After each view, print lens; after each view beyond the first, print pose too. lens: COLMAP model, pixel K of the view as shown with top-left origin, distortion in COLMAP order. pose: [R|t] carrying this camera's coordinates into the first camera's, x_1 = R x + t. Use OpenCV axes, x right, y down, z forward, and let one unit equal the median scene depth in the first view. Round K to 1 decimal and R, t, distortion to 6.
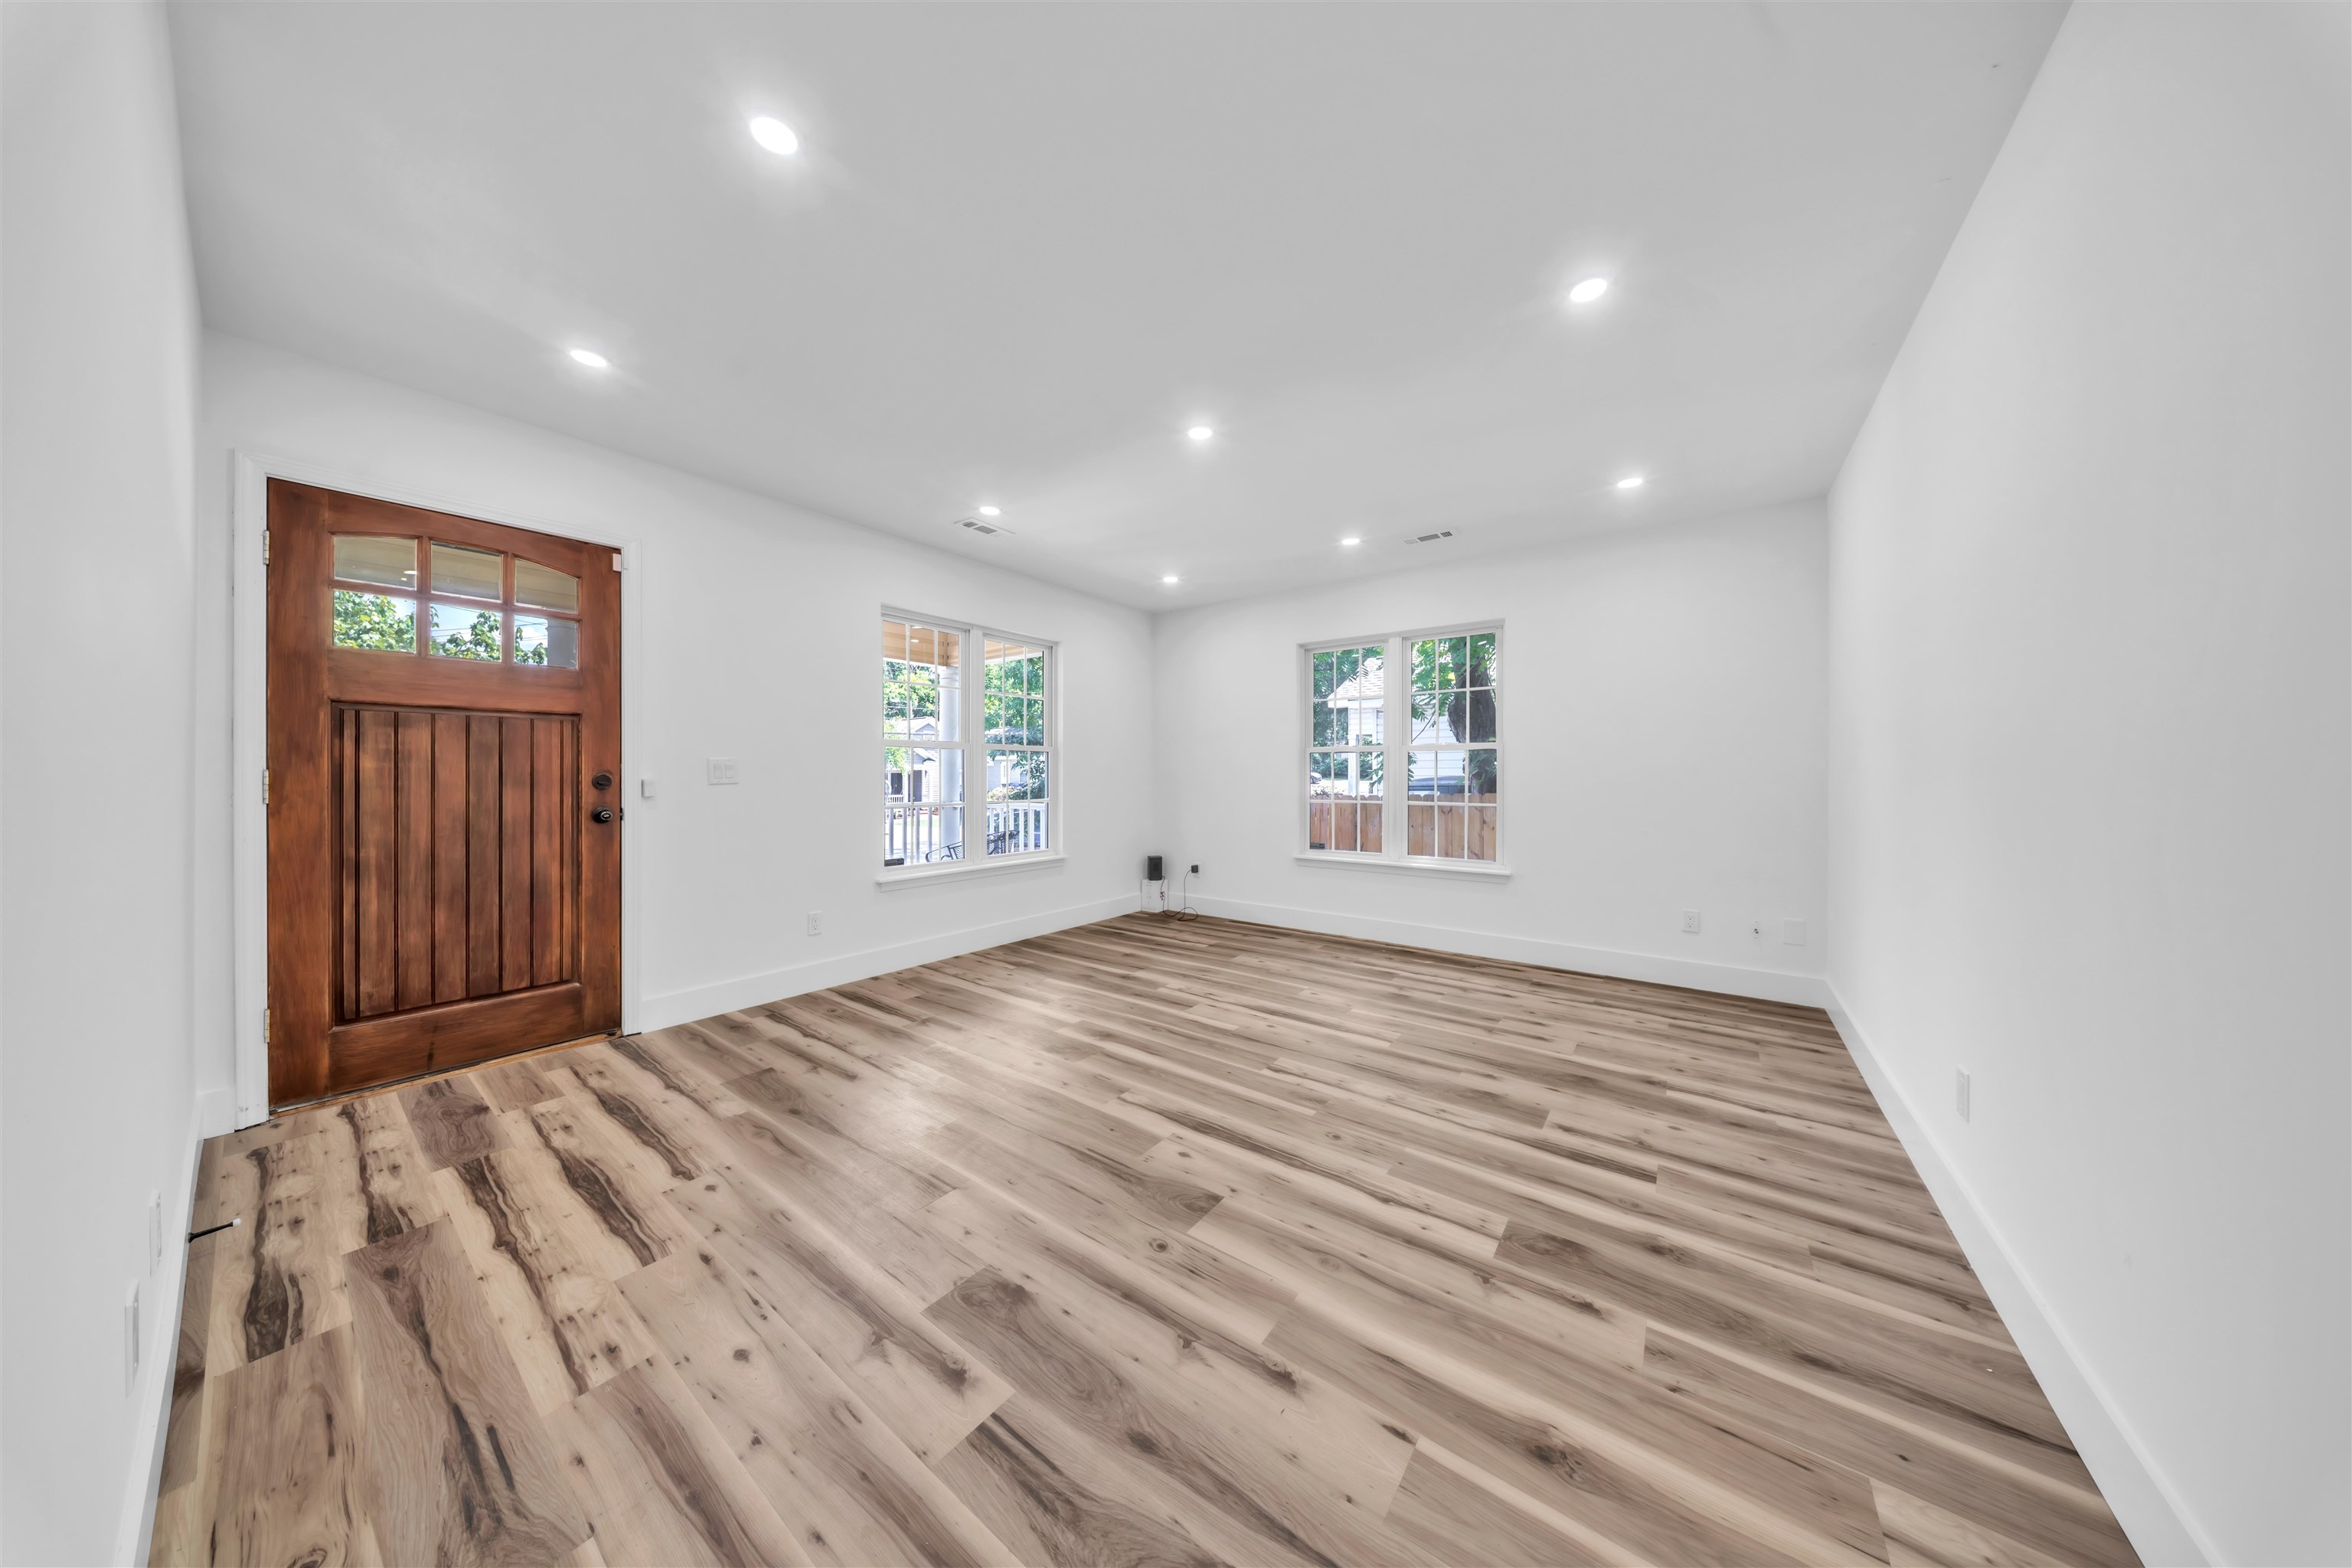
lens RADIAL K [[698.6, 0, 1182.5], [0, 698.6, 771.8], [0, 0, 1]] dist [0.001123, -0.000336]
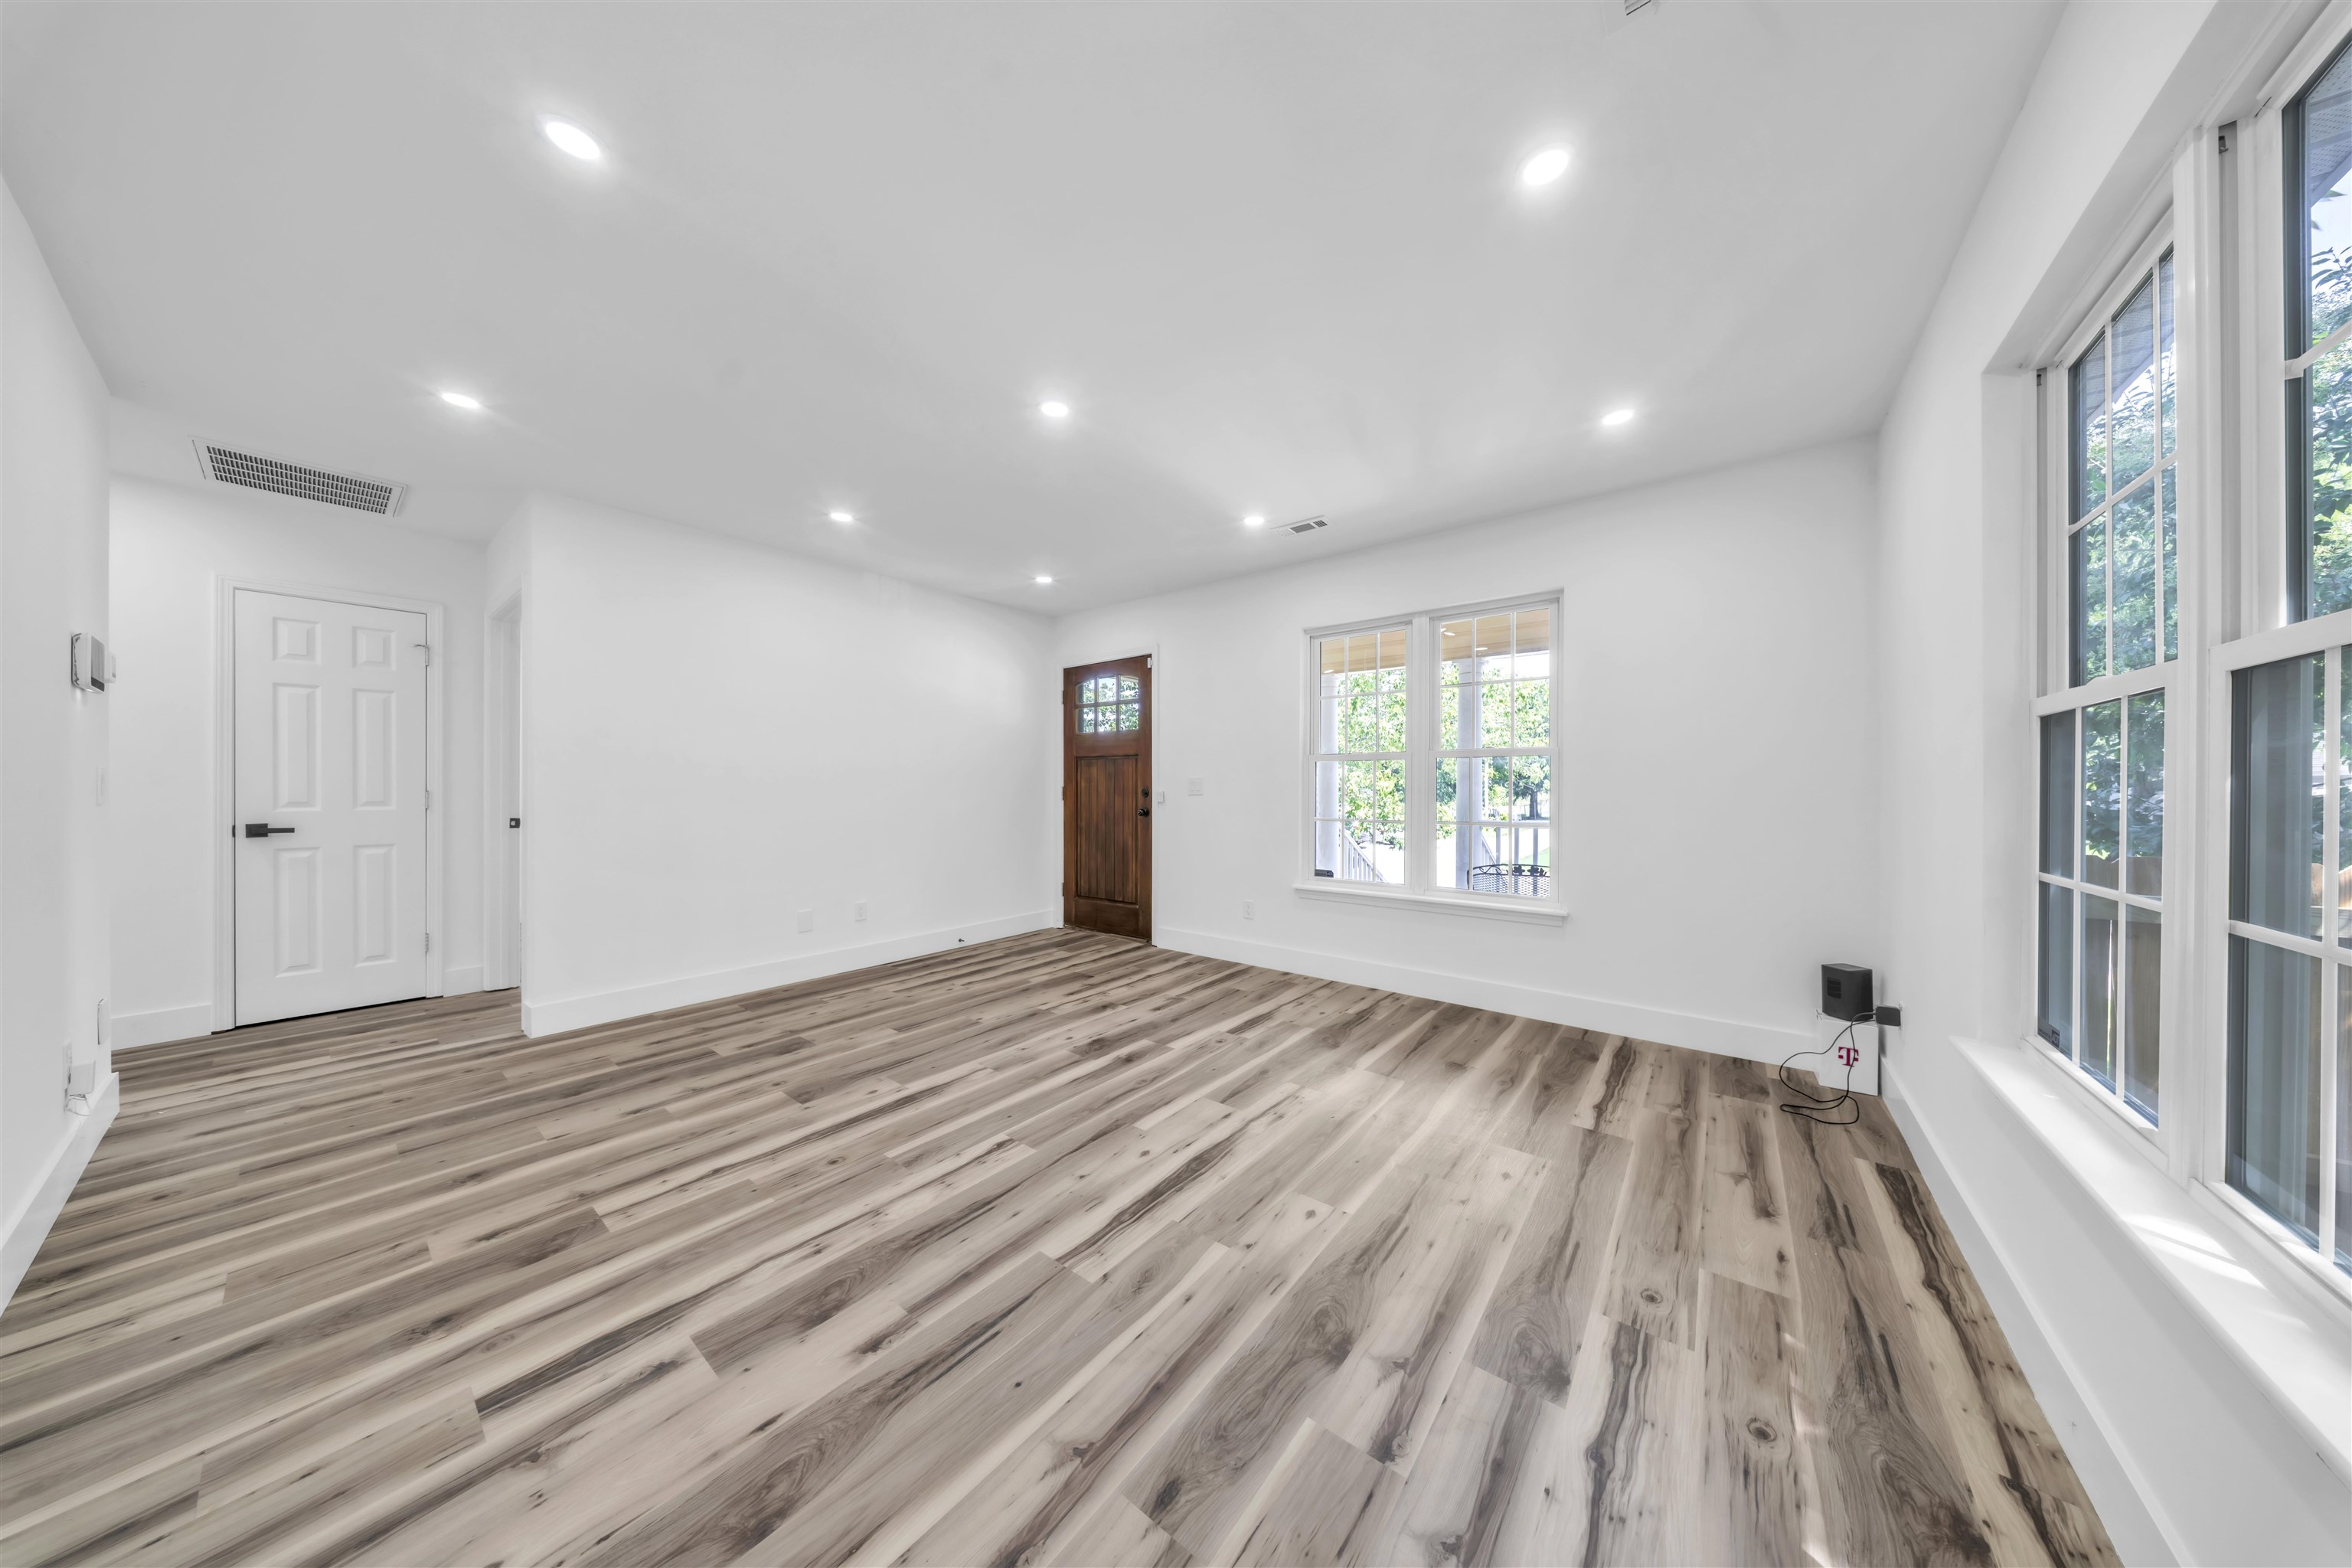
lens RADIAL K [[698.6, 0, 1162.8], [0, 698.6, 782.9], [0, 0, 1]] dist [0.001123, -0.000336]
pose [[-0.051906, -0.005795, -0.998635, 1.024756], [0.005498, 0.999966, -0.006089, 0.002277], [0.998637, -0.005807, -0.051872, 1.321463]]
